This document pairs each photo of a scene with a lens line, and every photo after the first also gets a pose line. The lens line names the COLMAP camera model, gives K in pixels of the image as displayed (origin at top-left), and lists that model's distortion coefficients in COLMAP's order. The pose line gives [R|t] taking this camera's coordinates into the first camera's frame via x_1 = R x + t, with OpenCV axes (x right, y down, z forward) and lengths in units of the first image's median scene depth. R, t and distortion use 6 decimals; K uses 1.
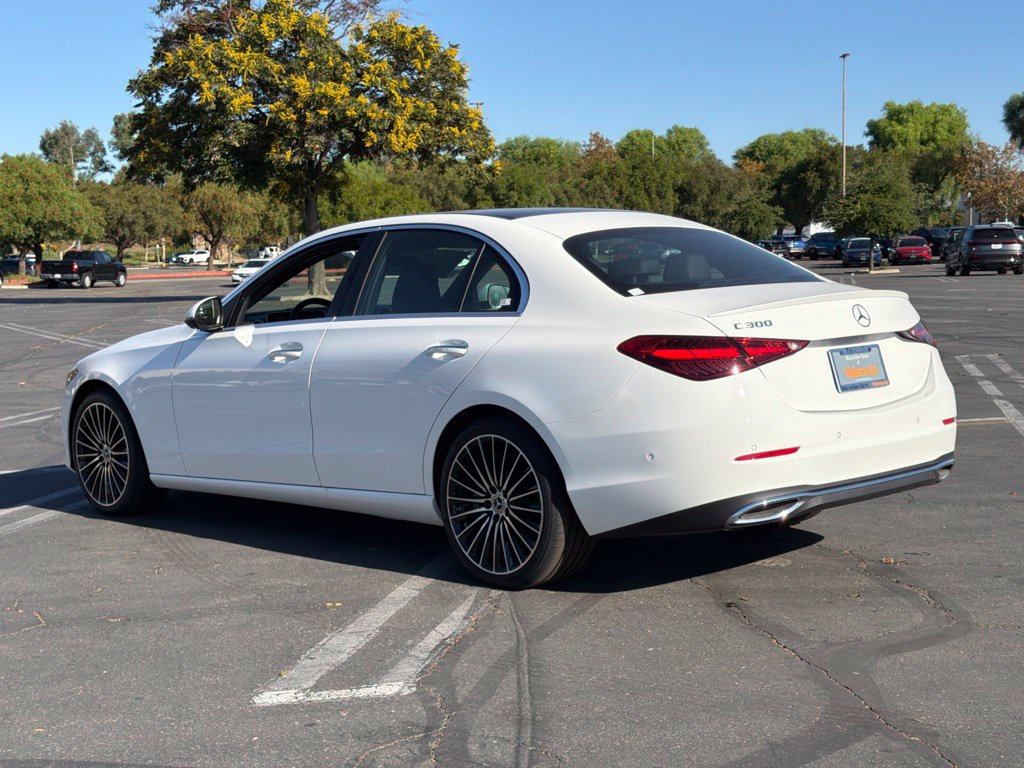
lens RADIAL K [[1539.0, 0, 531.4], [0, 1539.0, 404.5], [0, 0, 1]] dist [0.128348, 0.000000]
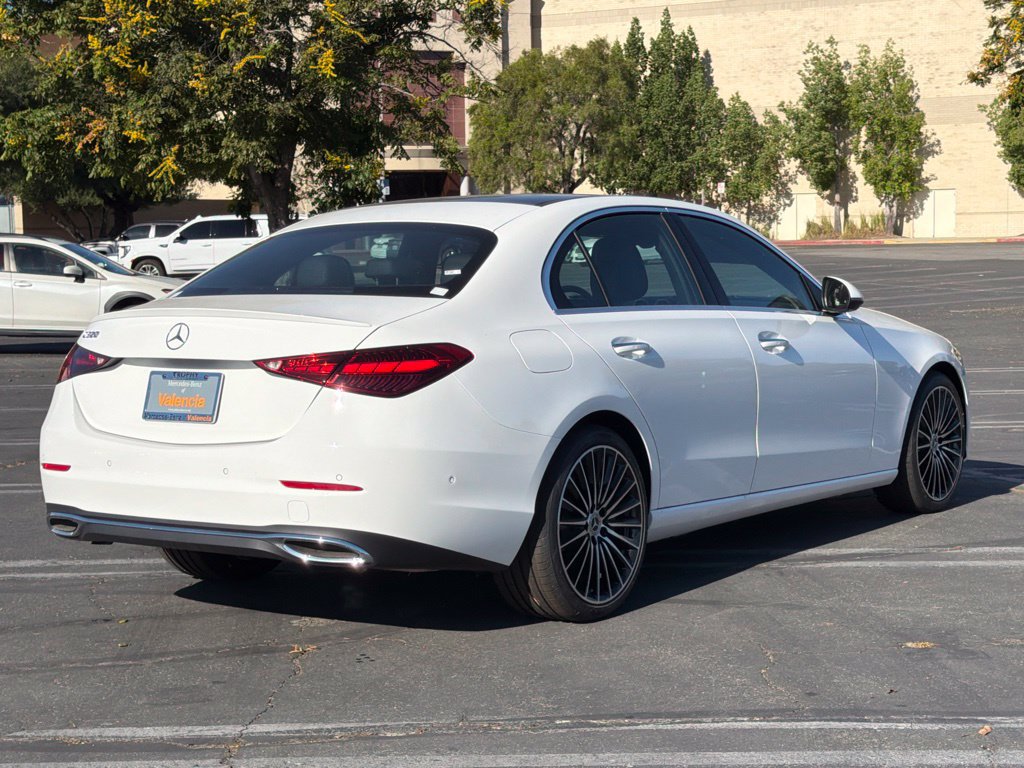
lens RADIAL K [[1871.1, 0, 511.8], [0, 1871.1, 389.6], [0, 0, 1]] dist [0.146559, 0.000000]
pose [[0.169212, 0.103432, -0.980137, 1.136236], [-0.080779, 0.992588, 0.090801, -0.123130], [0.982264, 0.063810, 0.176313, 0.889301]]
